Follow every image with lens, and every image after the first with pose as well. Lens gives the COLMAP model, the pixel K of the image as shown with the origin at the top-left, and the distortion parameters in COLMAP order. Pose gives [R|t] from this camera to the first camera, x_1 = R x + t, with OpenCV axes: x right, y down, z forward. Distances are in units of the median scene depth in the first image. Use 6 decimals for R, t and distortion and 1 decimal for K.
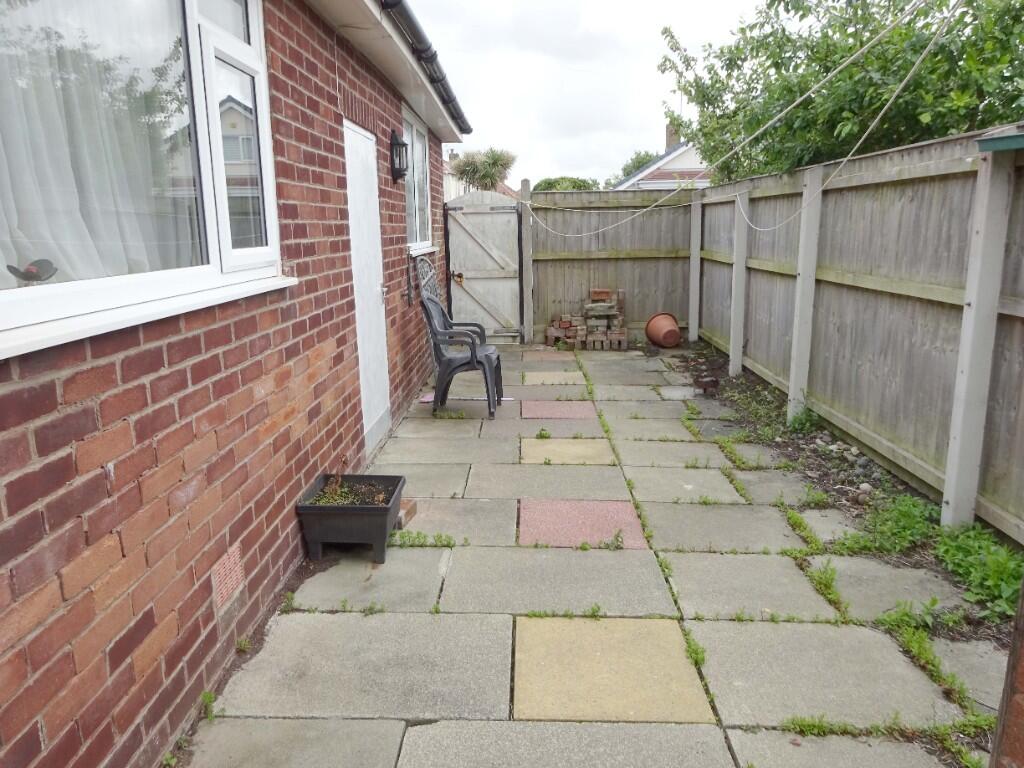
lens RADIAL K [[742.4, 0, 510.9], [0, 742.4, 382.6], [0, 0, 1]] dist [0.005429, -0.000219]
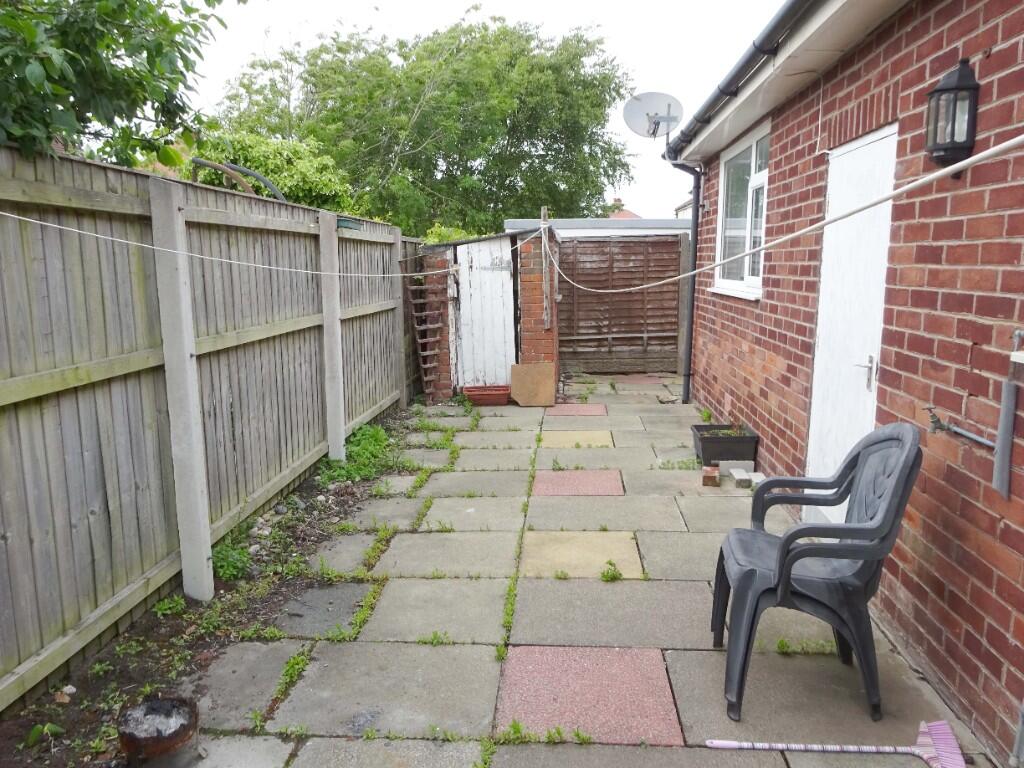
lens RADIAL K [[742.4, 0, 513.0], [0, 742.4, 383.0], [0, 0, 1]] dist [0.005429, -0.000219]
pose [[-0.998466, 0.000490, 0.055373, 0.124046], [0.020385, 0.932989, 0.359327, -0.436390], [-0.051486, 0.359904, -0.931568, 2.025010]]
